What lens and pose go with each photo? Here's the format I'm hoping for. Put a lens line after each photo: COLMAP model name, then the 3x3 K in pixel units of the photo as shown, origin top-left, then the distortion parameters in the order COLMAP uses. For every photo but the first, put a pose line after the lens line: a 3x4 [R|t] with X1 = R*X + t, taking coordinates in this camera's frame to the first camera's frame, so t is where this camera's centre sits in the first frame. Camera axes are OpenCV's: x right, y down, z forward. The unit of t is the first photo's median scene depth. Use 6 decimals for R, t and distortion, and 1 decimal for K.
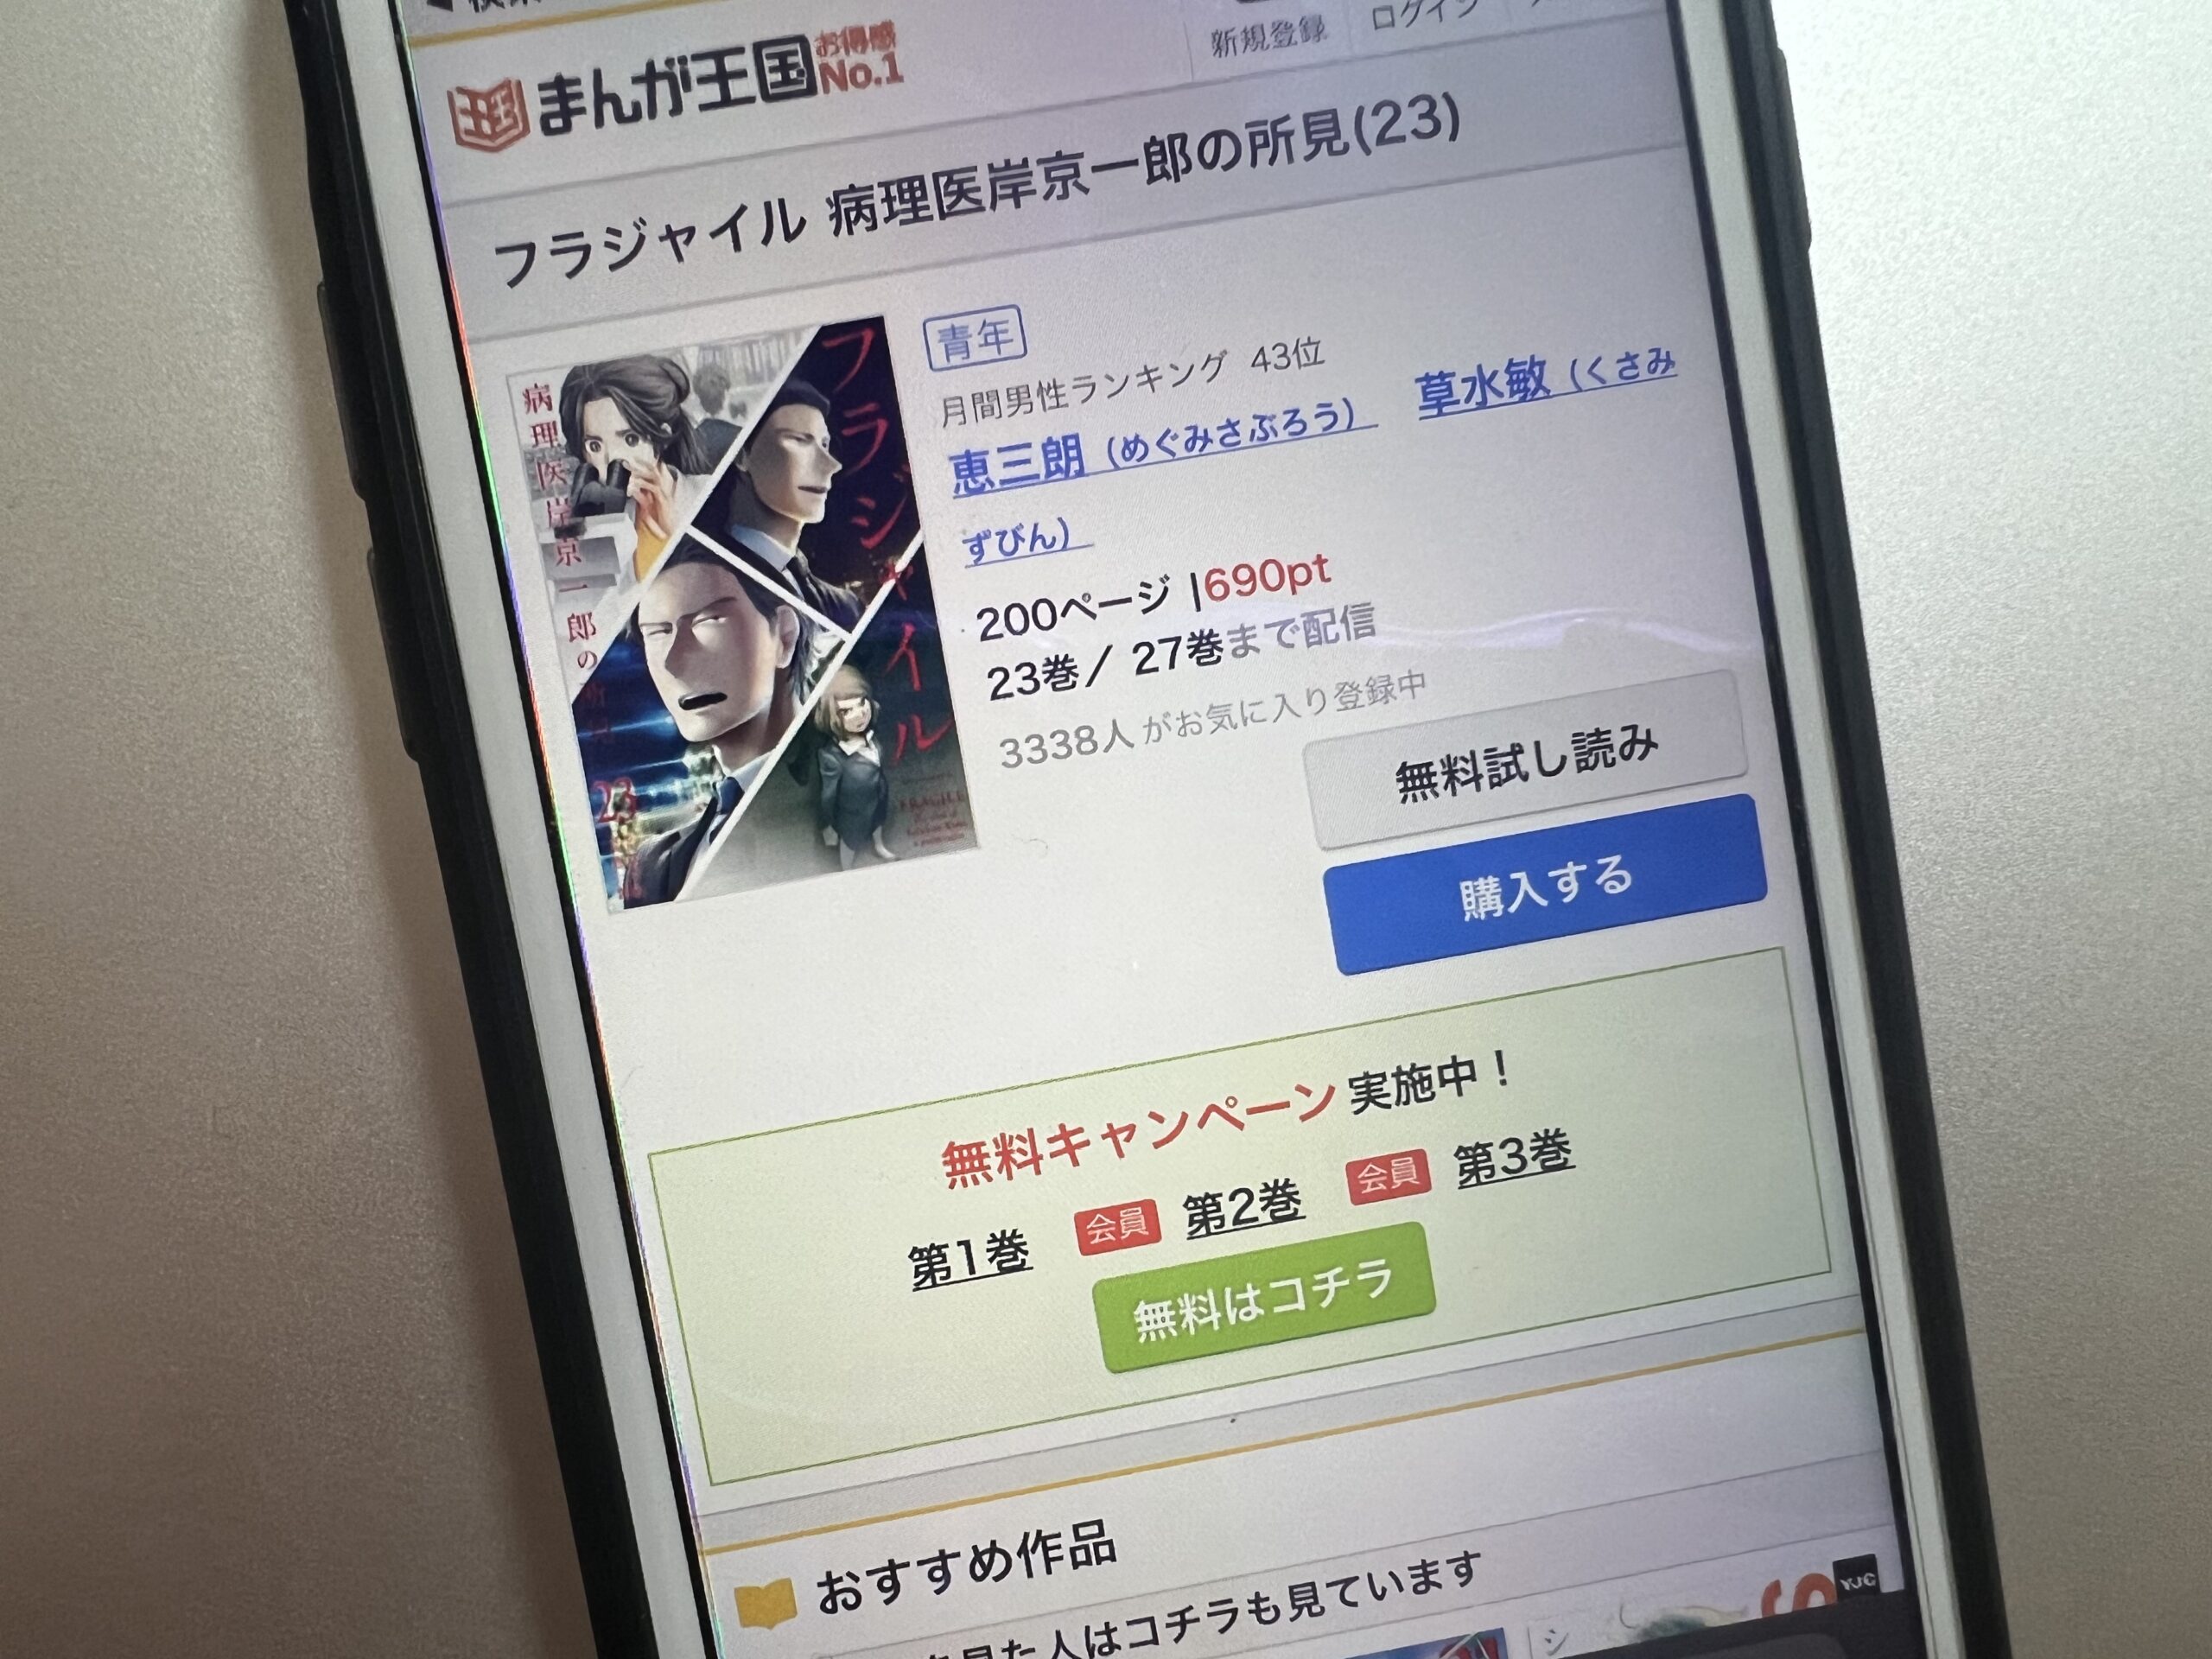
lens RADIAL K [[1719.2, 0, 978.7], [0, 1719.2, 1041.7], [0, 0, 1]] dist [-0.004418, -0.003835]
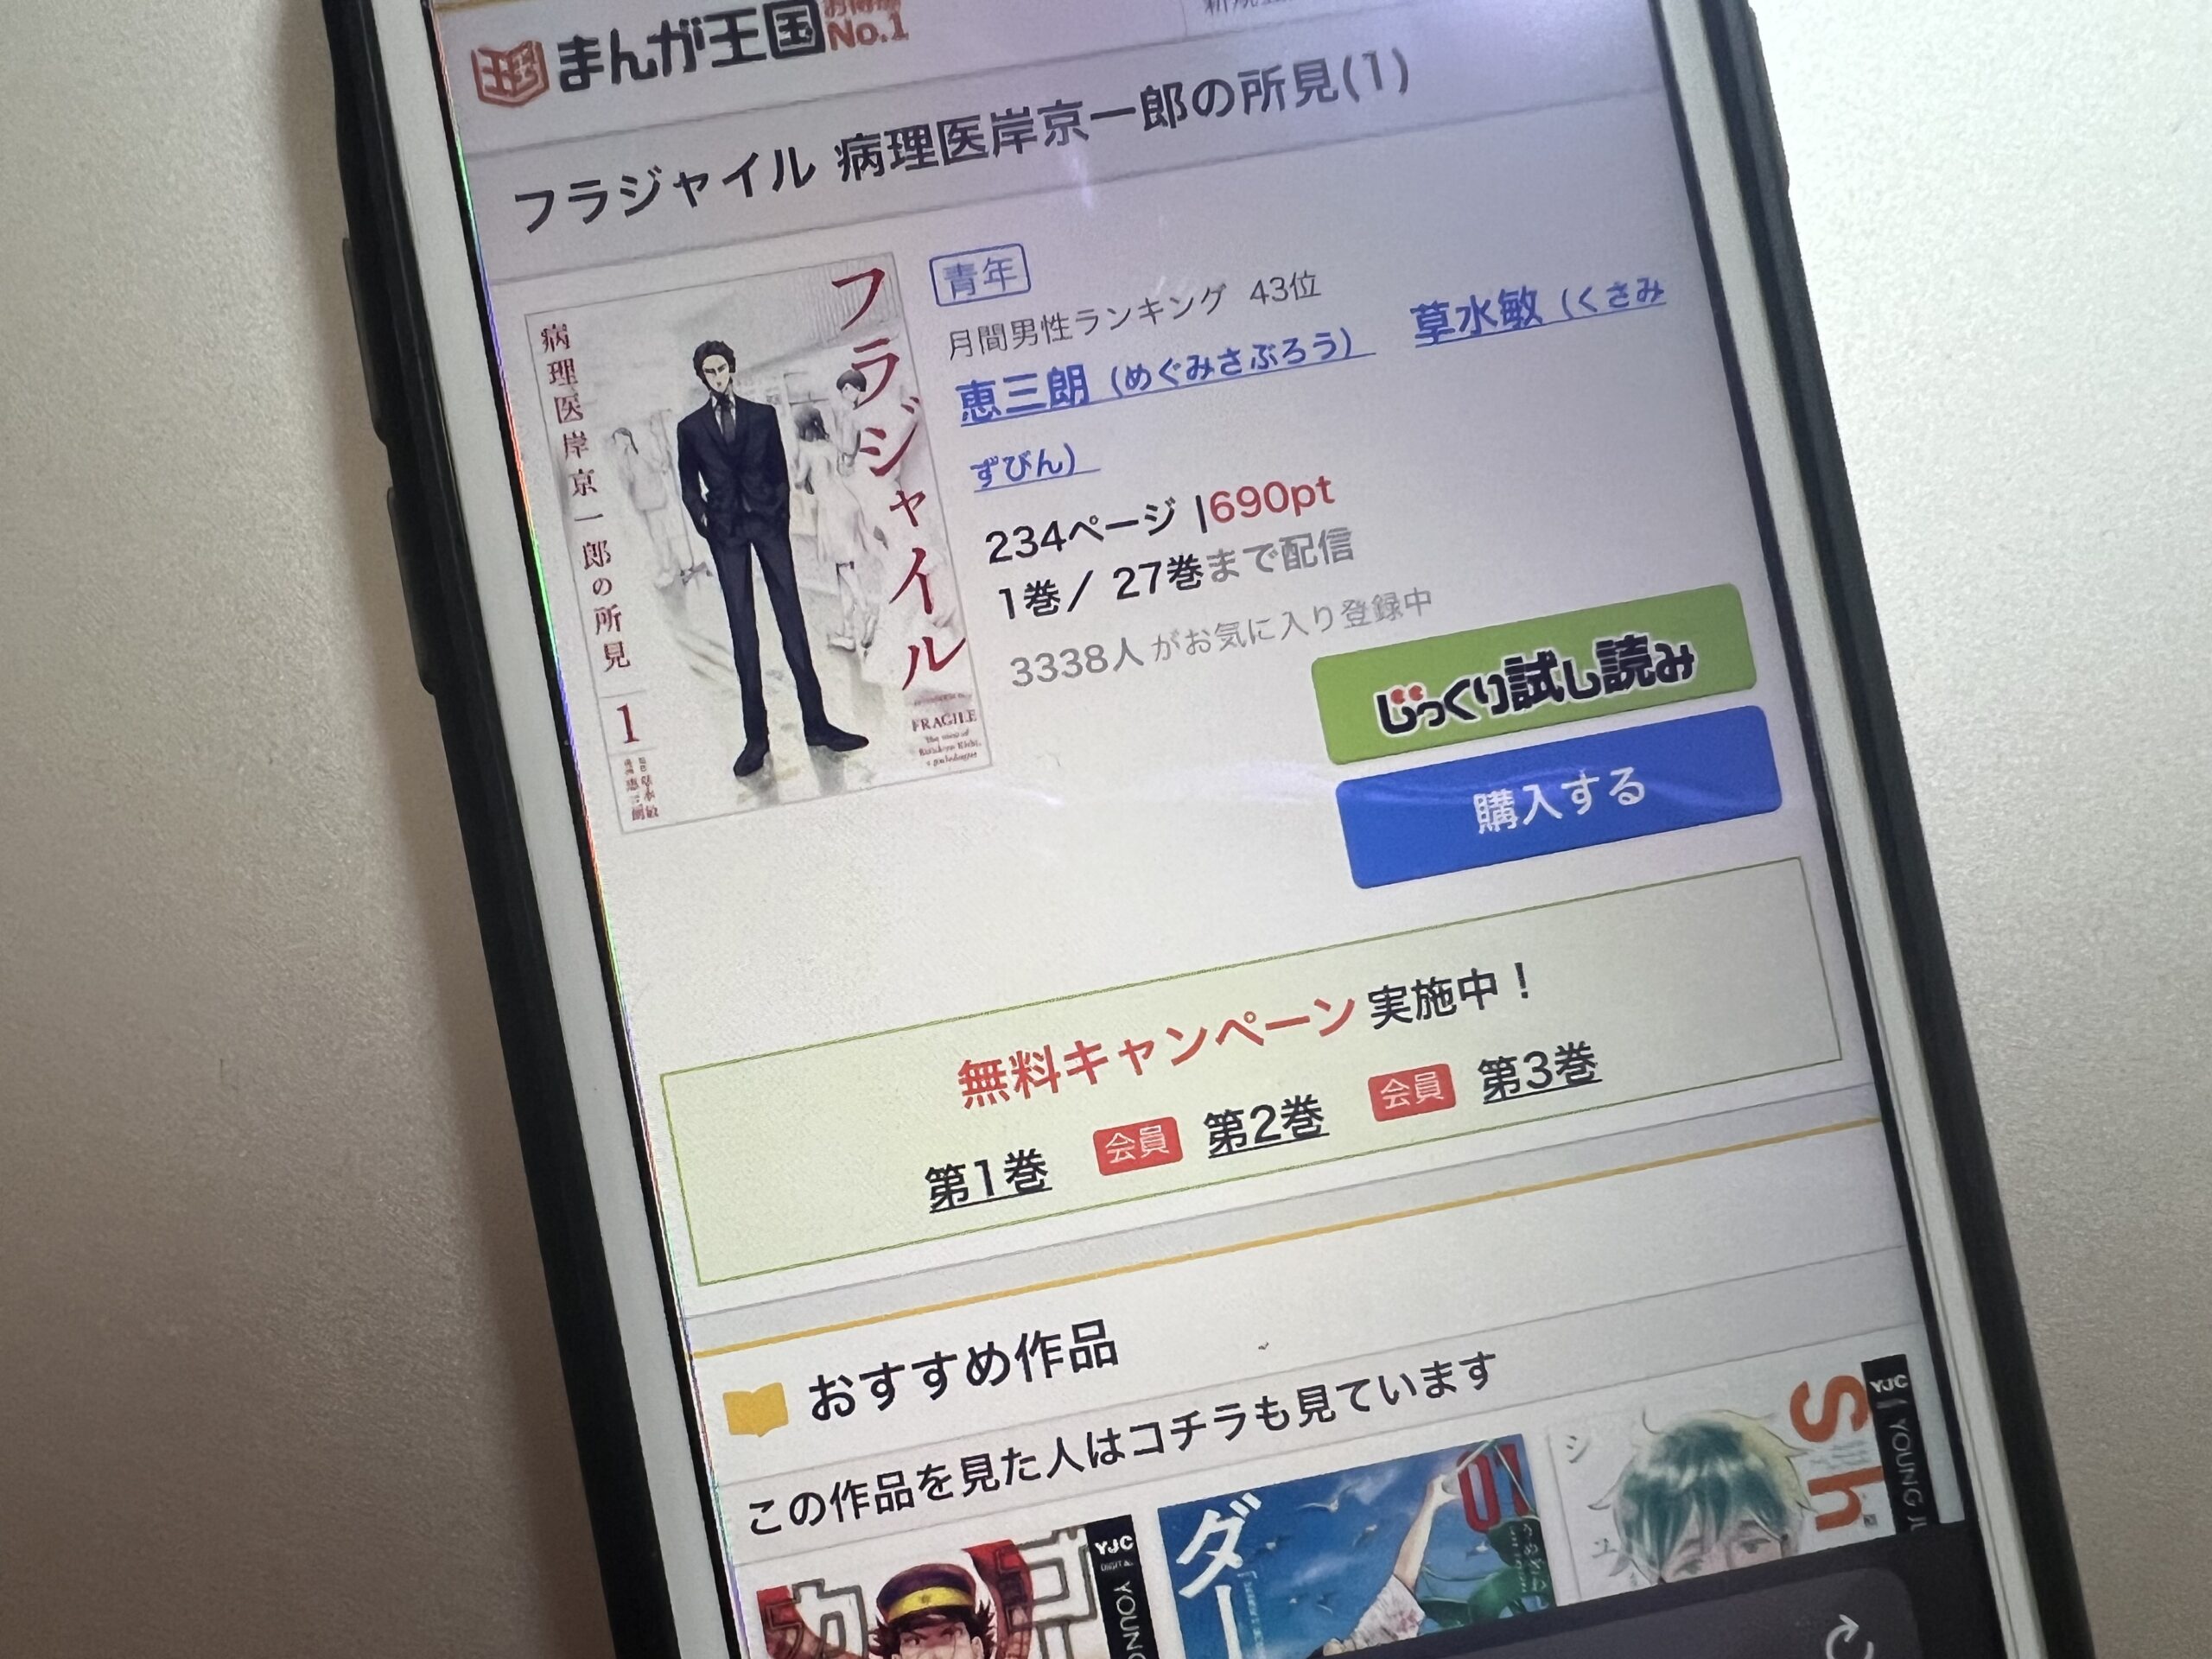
lens RADIAL K [[1719.2, 0, 978.7], [0, 1719.2, 1041.7], [0, 0, 1]] dist [-0.004418, -0.003835]
pose [[0.999892, -0.013931, -0.004775, -0.004451], [0.013457, 0.996031, -0.087978, 0.134352], [0.005982, 0.087905, 0.996111, 0.016142]]
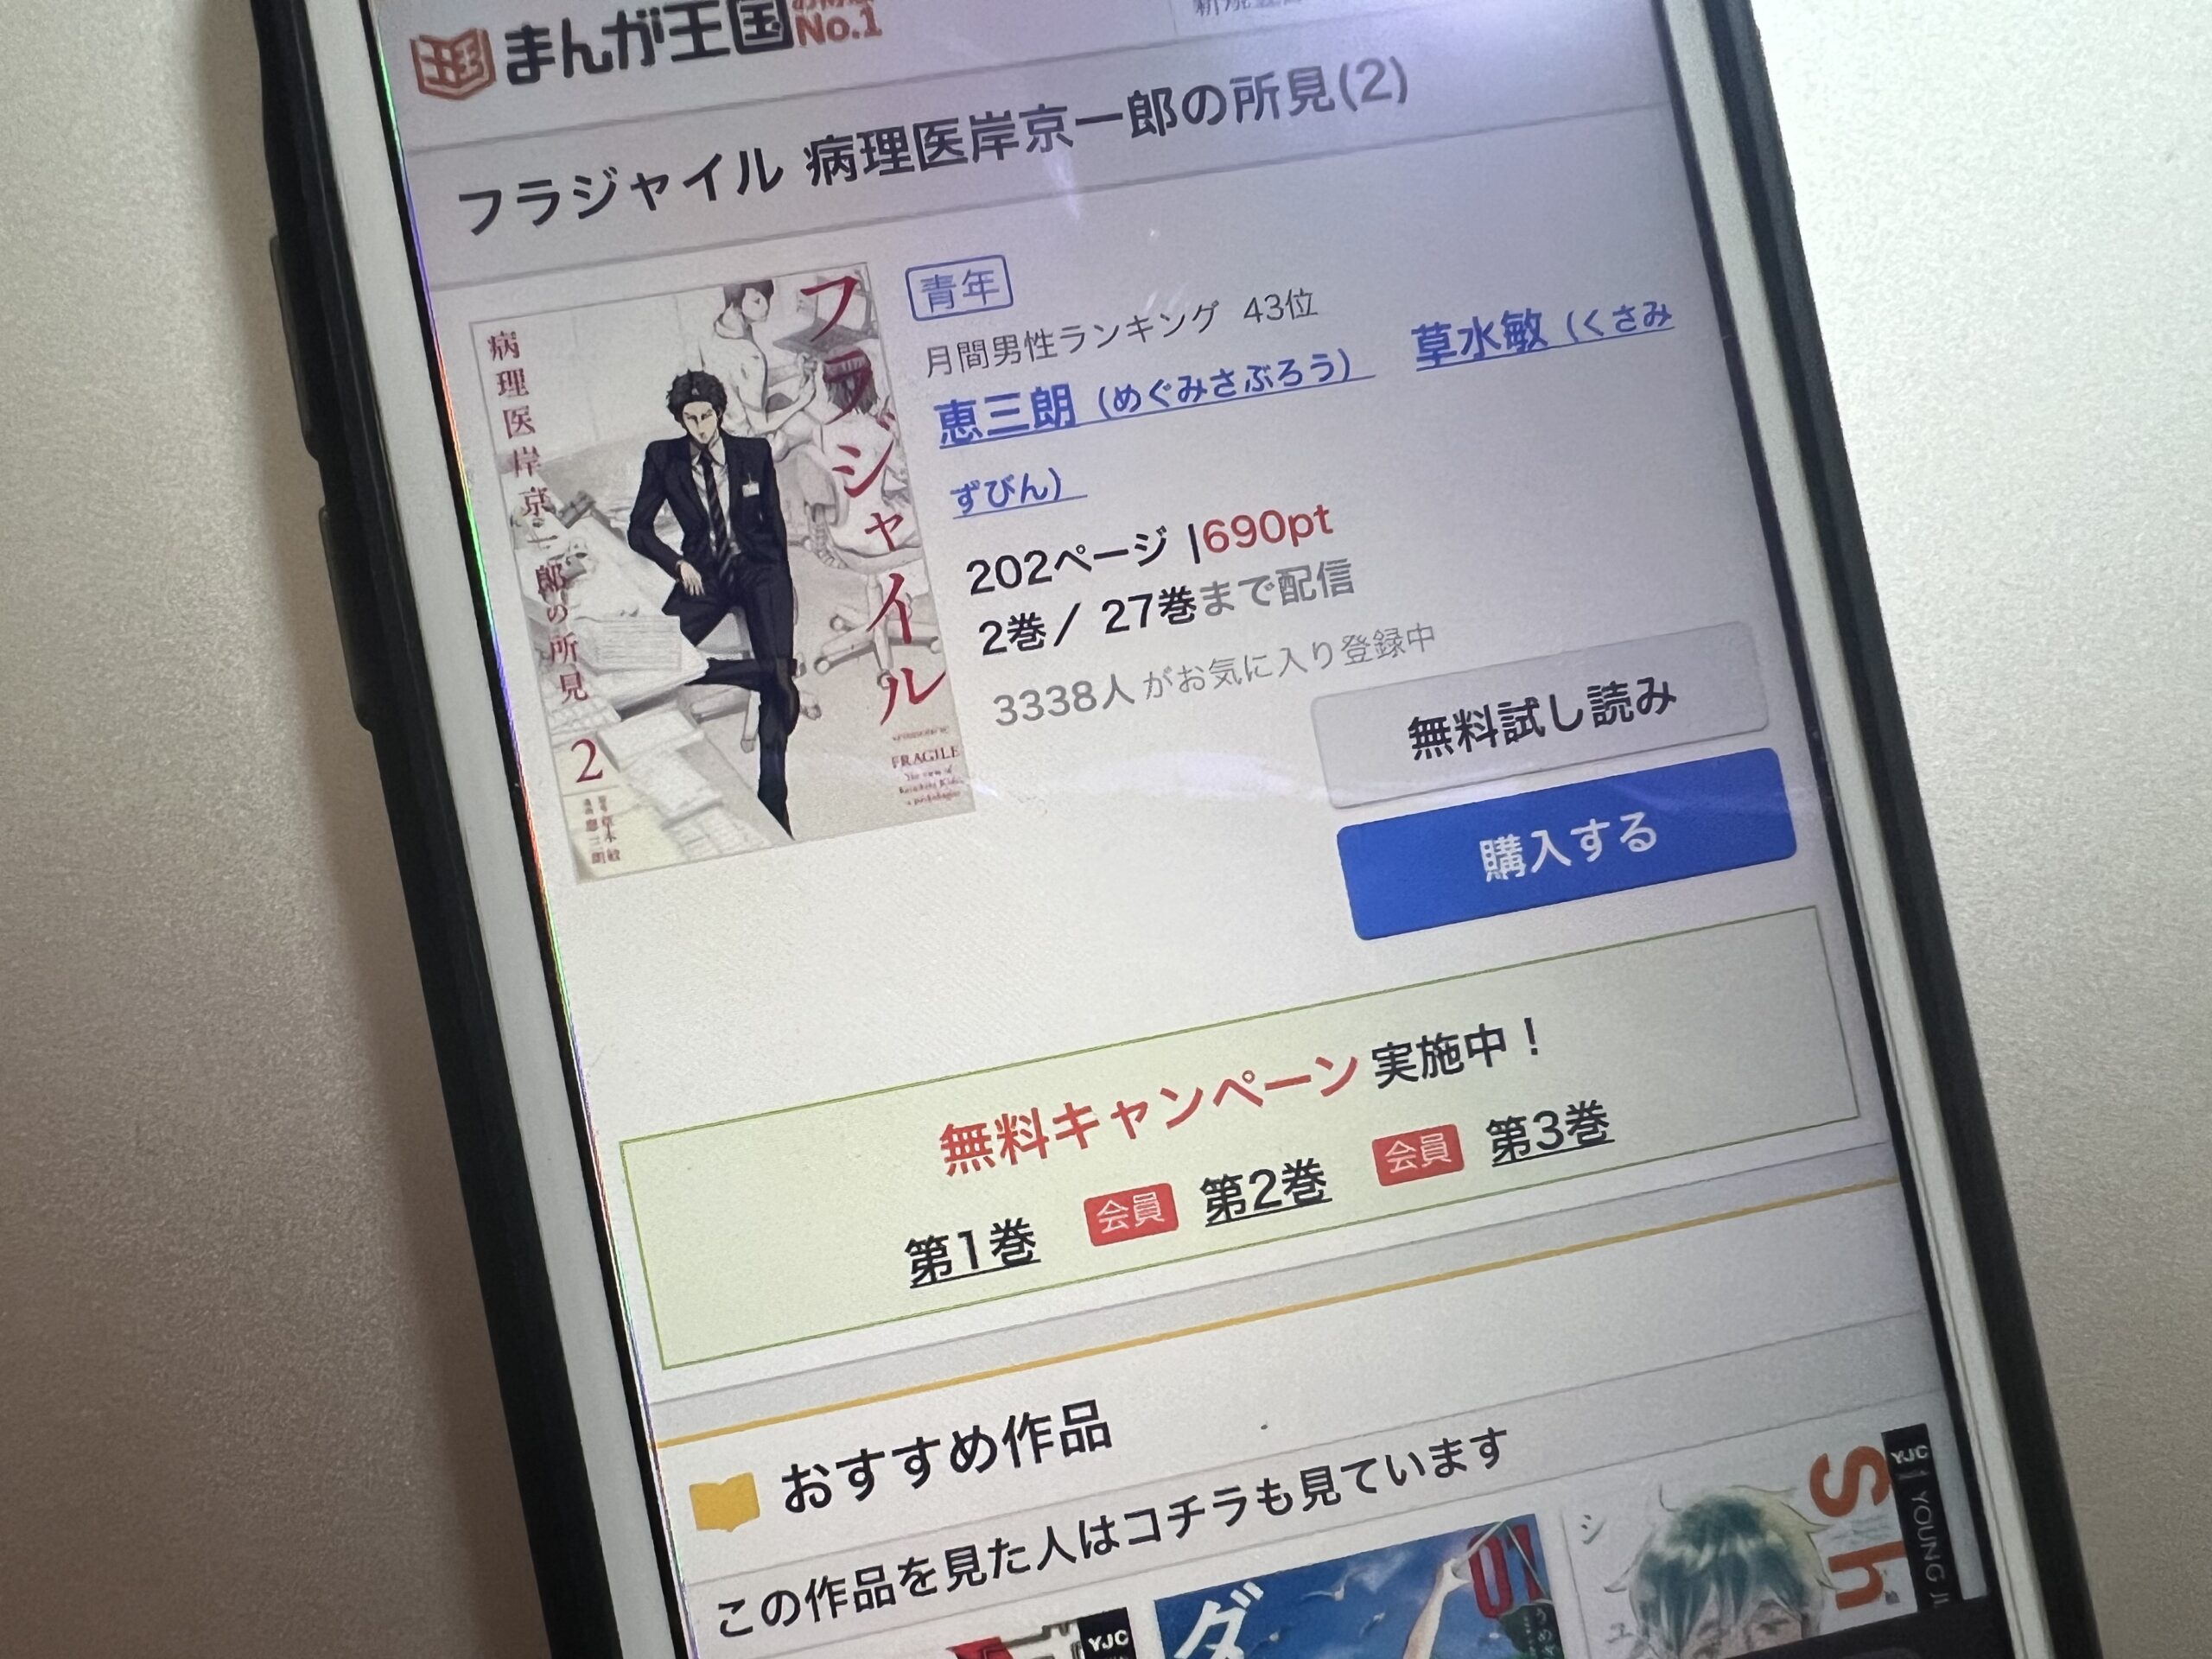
lens RADIAL K [[1719.2, 0, 978.7], [0, 1719.2, 1041.7], [0, 0, 1]] dist [-0.004418, -0.003835]
pose [[0.999106, -0.017455, 0.038494, -0.035068], [0.020940, 0.995530, -0.092090, 0.099440], [-0.036715, 0.092814, 0.995006, 0.075420]]
